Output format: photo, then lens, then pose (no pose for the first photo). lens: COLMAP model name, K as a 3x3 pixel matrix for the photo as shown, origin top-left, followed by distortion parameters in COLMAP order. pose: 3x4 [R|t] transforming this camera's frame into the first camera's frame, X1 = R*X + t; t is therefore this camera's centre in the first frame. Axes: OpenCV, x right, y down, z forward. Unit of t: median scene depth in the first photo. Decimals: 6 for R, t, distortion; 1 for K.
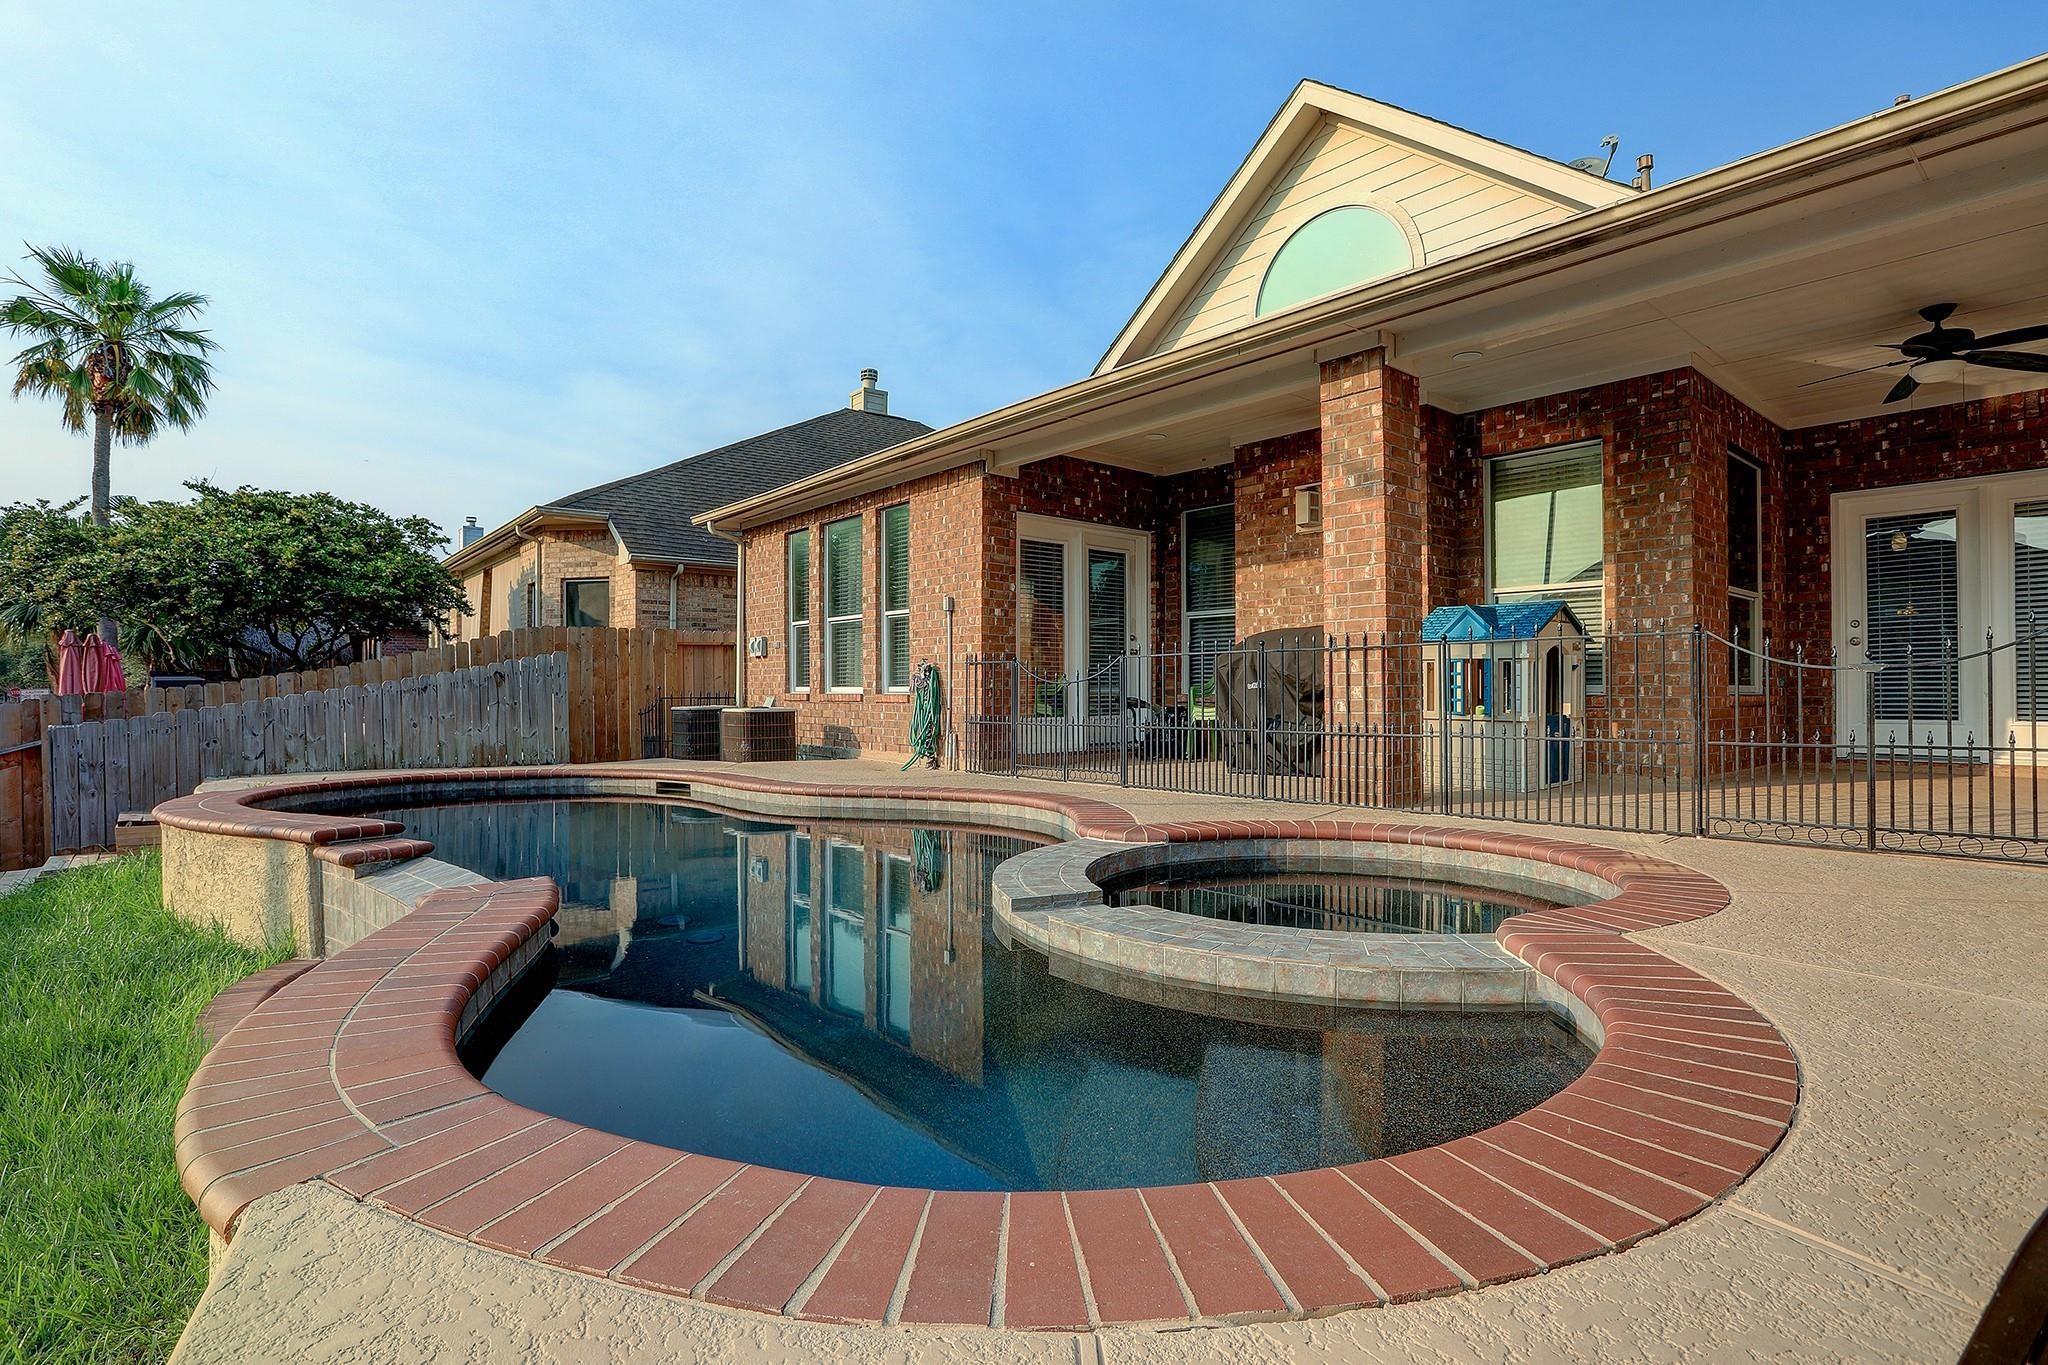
lens RADIAL K [[1026.3, 0, 1028.6], [0, 1026.3, 696.8], [0, 0, 1]] dist [-0.078671, 0.045418]
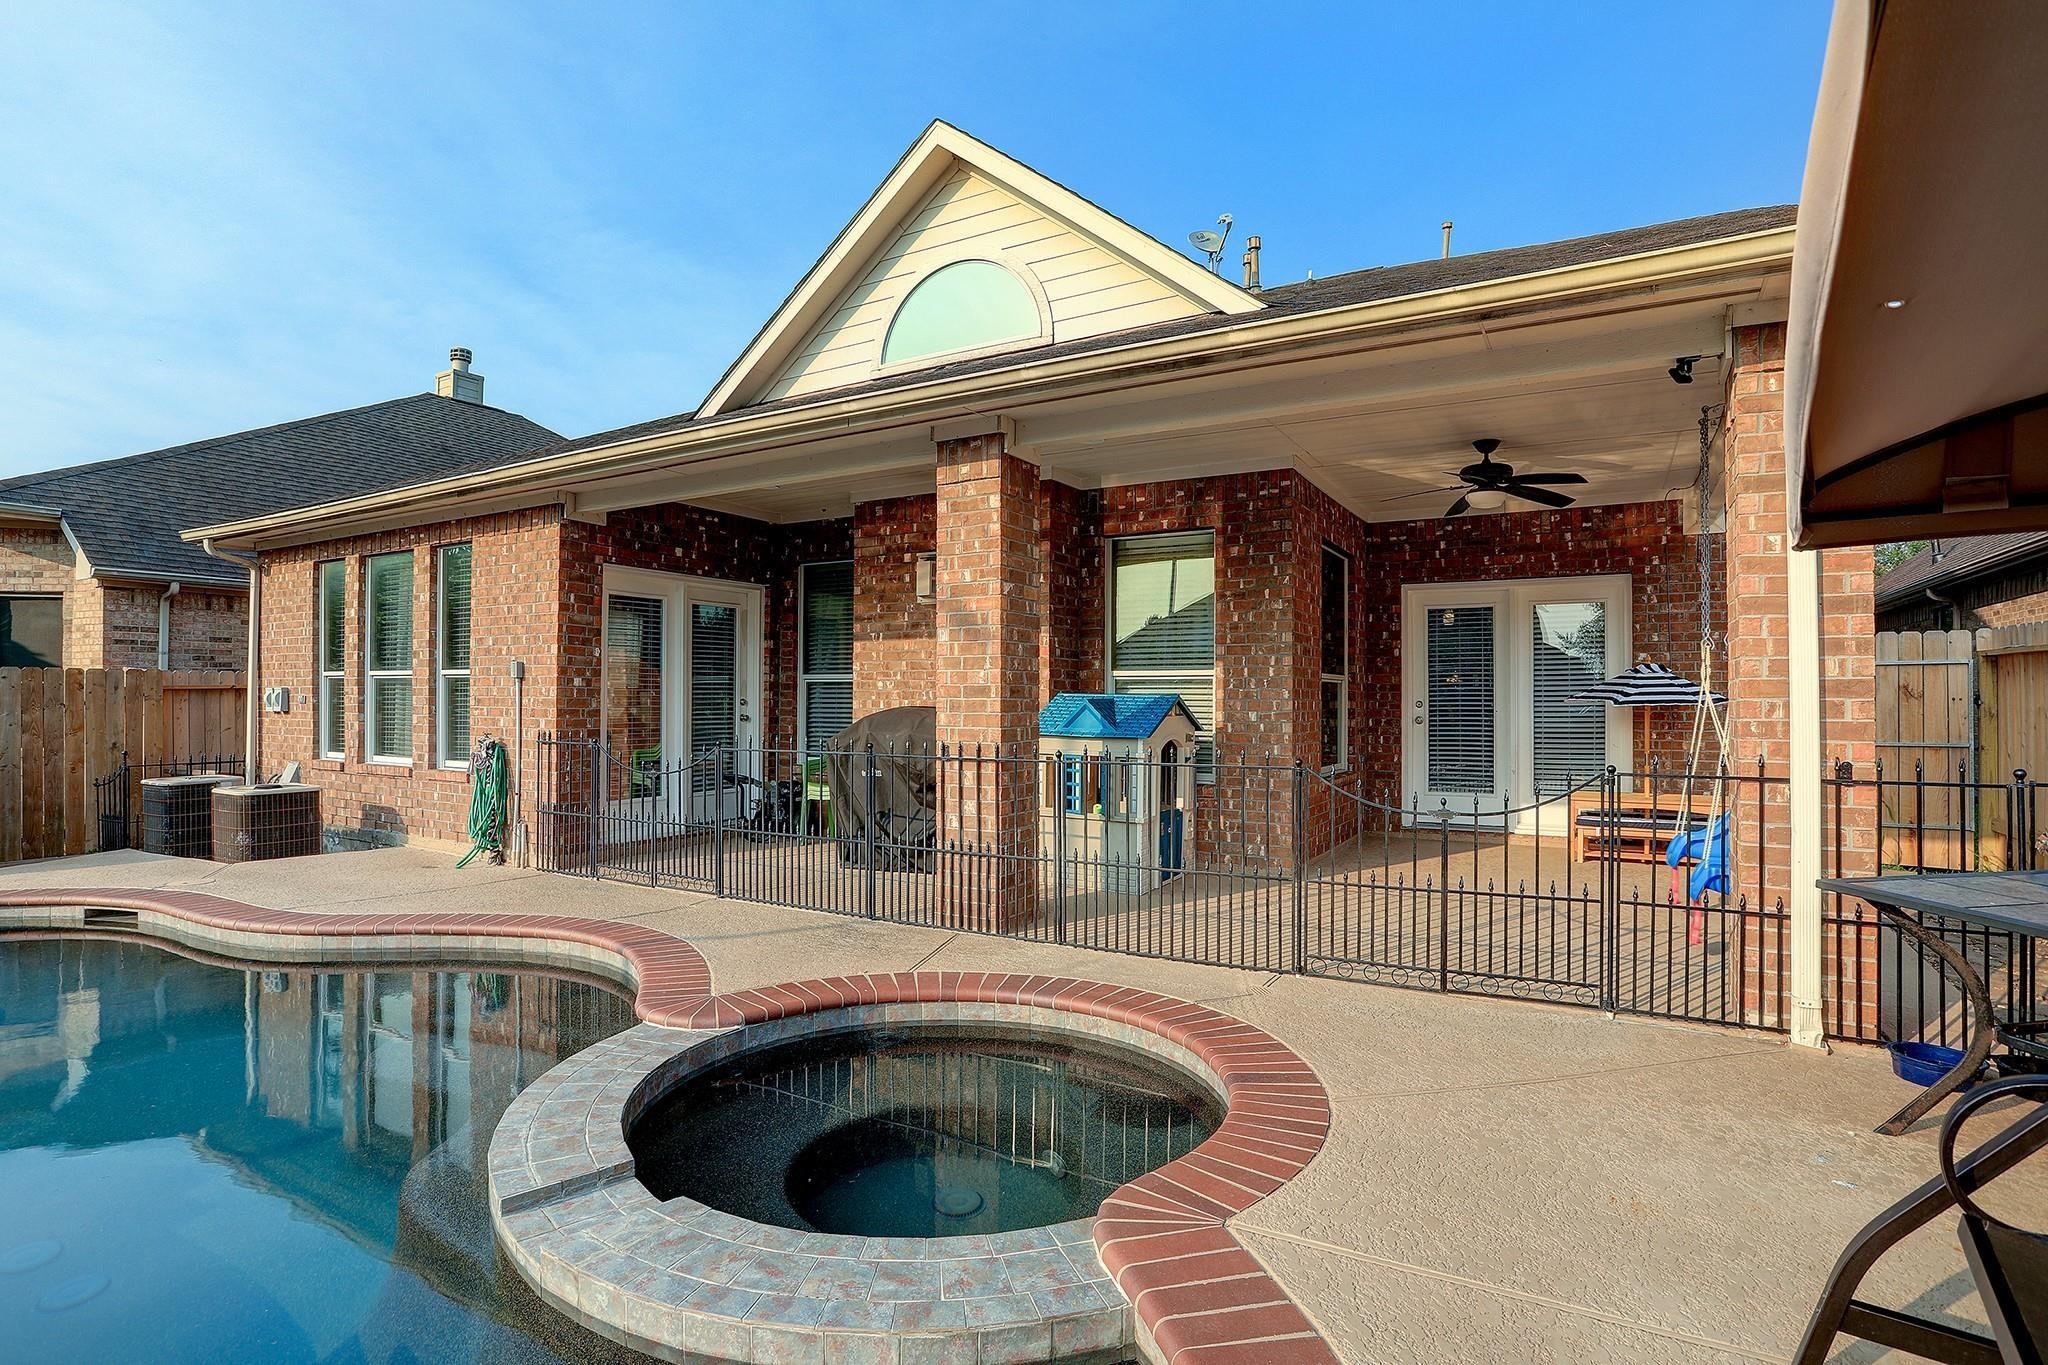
lens RADIAL K [[1026.3, 0, 1028.6], [0, 1026.3, 696.8], [0, 0, 1]] dist [-0.078671, 0.045418]
pose [[0.942578, 0.005211, 0.333947, 0.045437], [-0.006462, 0.999976, 0.002636, -0.078917], [-0.333925, -0.004642, 0.942588, 0.078792]]
